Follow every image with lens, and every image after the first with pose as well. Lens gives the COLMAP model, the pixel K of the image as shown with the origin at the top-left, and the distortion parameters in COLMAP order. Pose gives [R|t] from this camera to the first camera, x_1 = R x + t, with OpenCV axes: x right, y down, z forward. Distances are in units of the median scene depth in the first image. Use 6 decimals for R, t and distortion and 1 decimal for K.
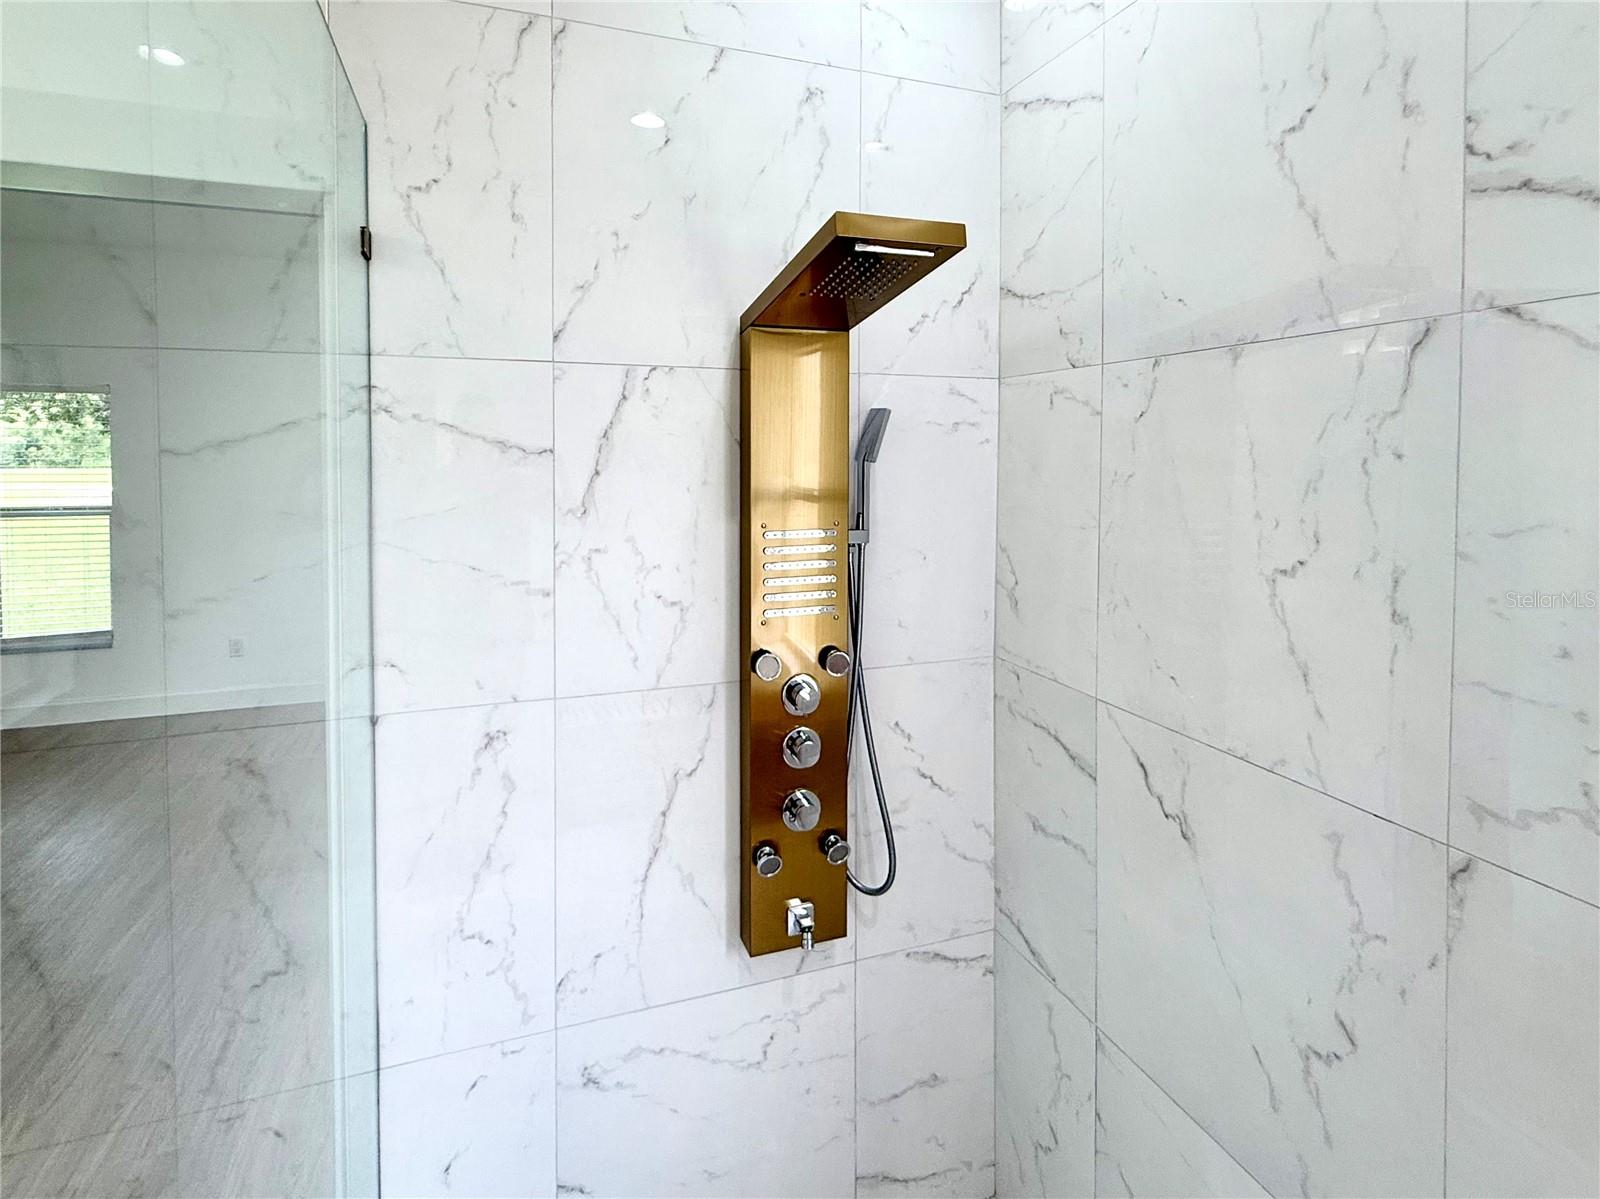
lens RADIAL K [[842.3, 0, 803.1], [0, 842.3, 470.0], [0, 0, 1]] dist [-0.000025, -0.000996]
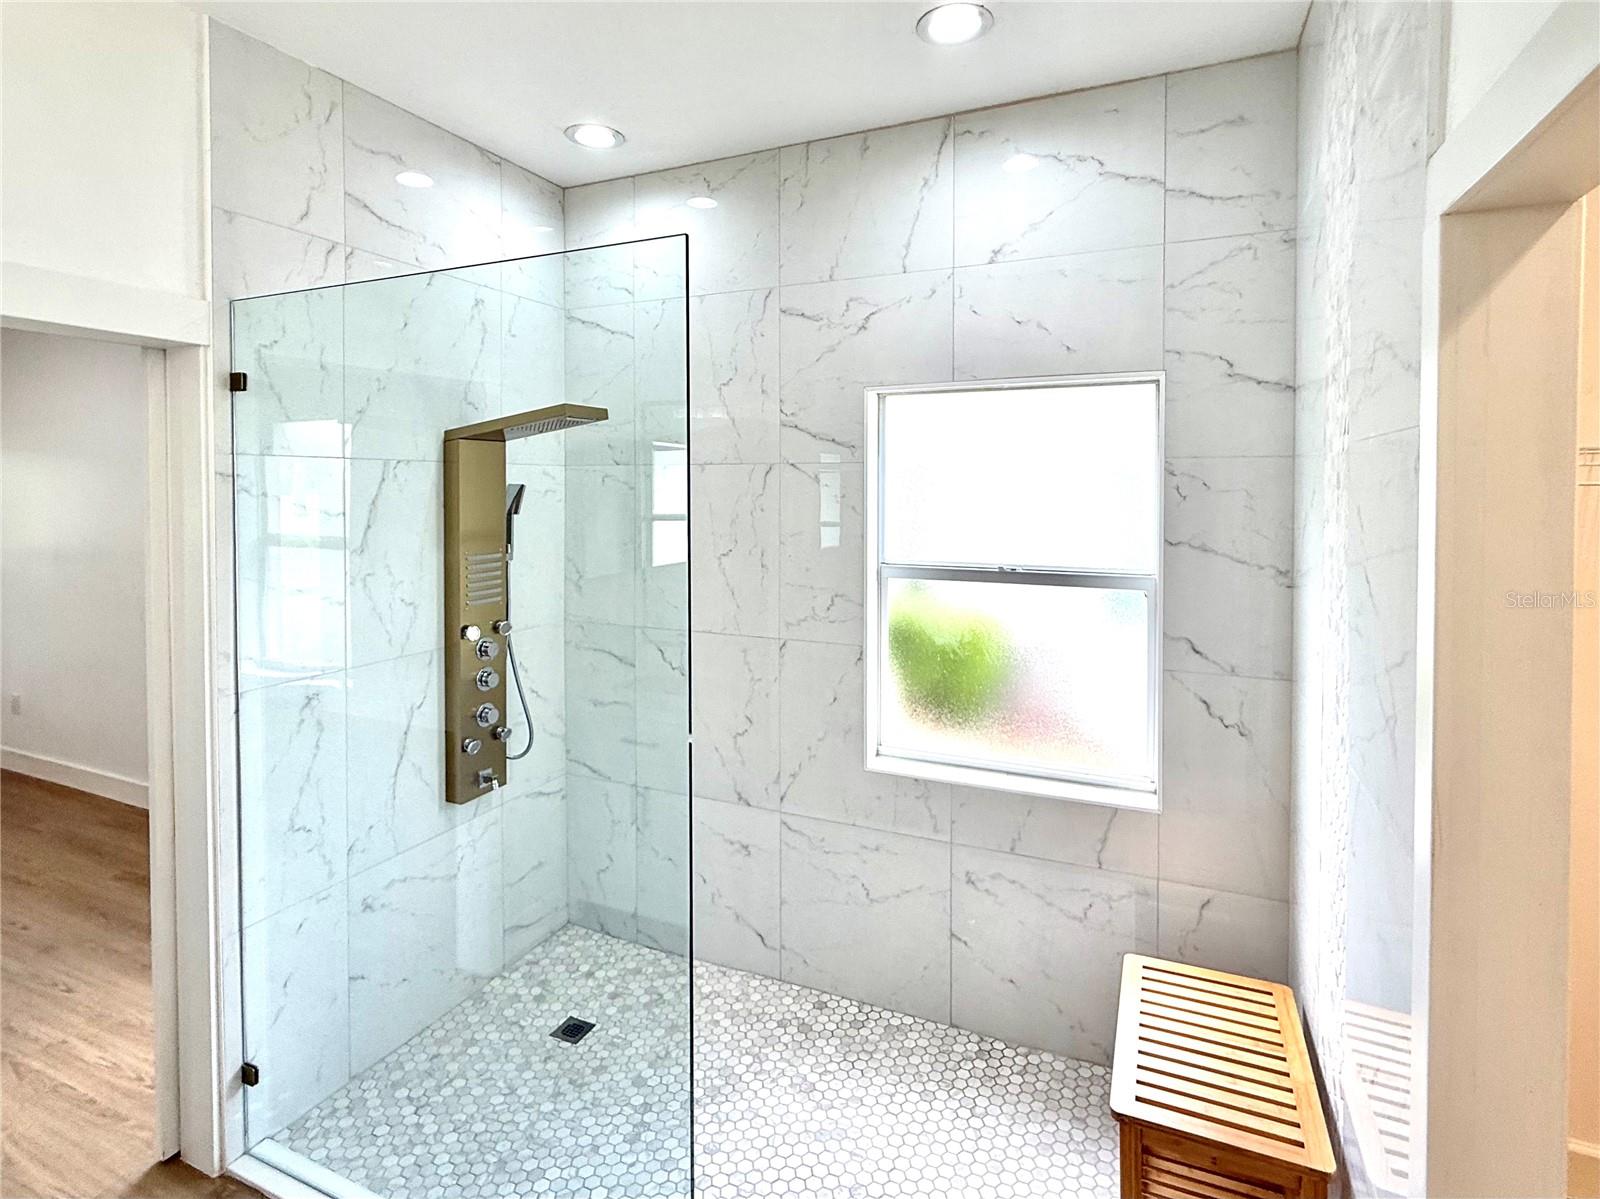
lens RADIAL K [[818.9, 0, 801.2], [0, 818.9, 502.1], [0, 0, 1]] dist [-0.000398, -0.000051]
pose [[0.699398, -0.015977, 0.714554, -0.765401], [0.016386, 0.999846, 0.006318, -0.038356], [-0.714545, 0.007290, 0.699552, -0.673154]]
